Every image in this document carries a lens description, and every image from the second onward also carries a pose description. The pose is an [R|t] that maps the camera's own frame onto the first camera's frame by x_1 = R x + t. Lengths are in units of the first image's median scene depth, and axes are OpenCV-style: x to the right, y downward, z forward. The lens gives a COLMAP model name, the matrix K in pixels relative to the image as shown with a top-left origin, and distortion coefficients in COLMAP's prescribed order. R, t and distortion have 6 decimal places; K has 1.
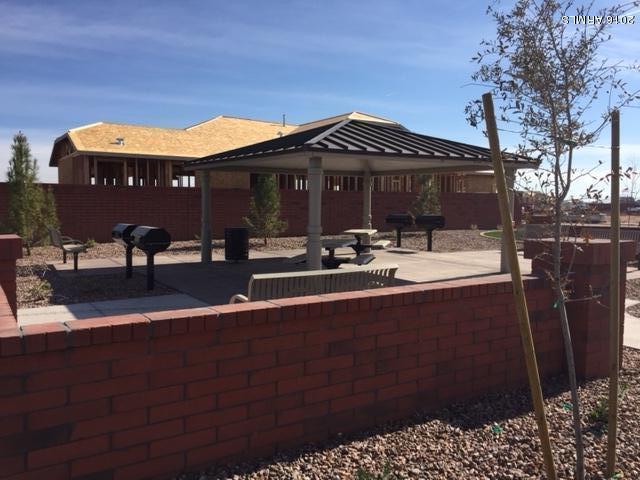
lens RADIAL K [[529.6, 0, 318.8], [0, 529.6, 226.6], [0, 0, 1]] dist [0.002991, -0.000590]
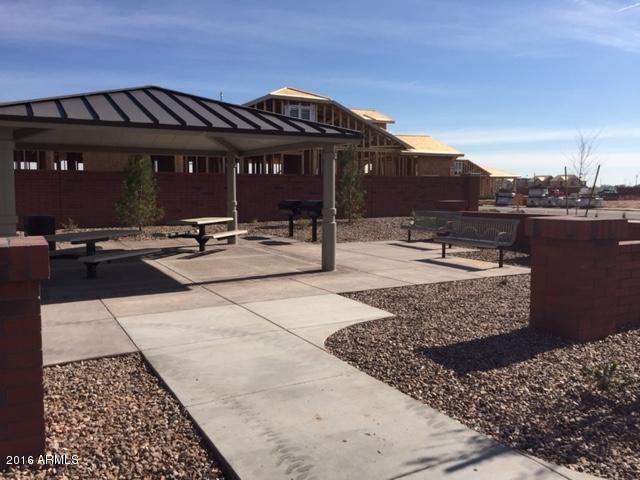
lens RADIAL K [[529.6, 0, 318.8], [0, 529.6, 226.6], [0, 0, 1]] dist [0.002991, -0.000590]
pose [[0.997639, 0.001880, -0.068646, 0.185402], [-0.000113, 0.999669, 0.025737, -0.001362], [0.068671, -0.025668, 0.997309, 0.084699]]
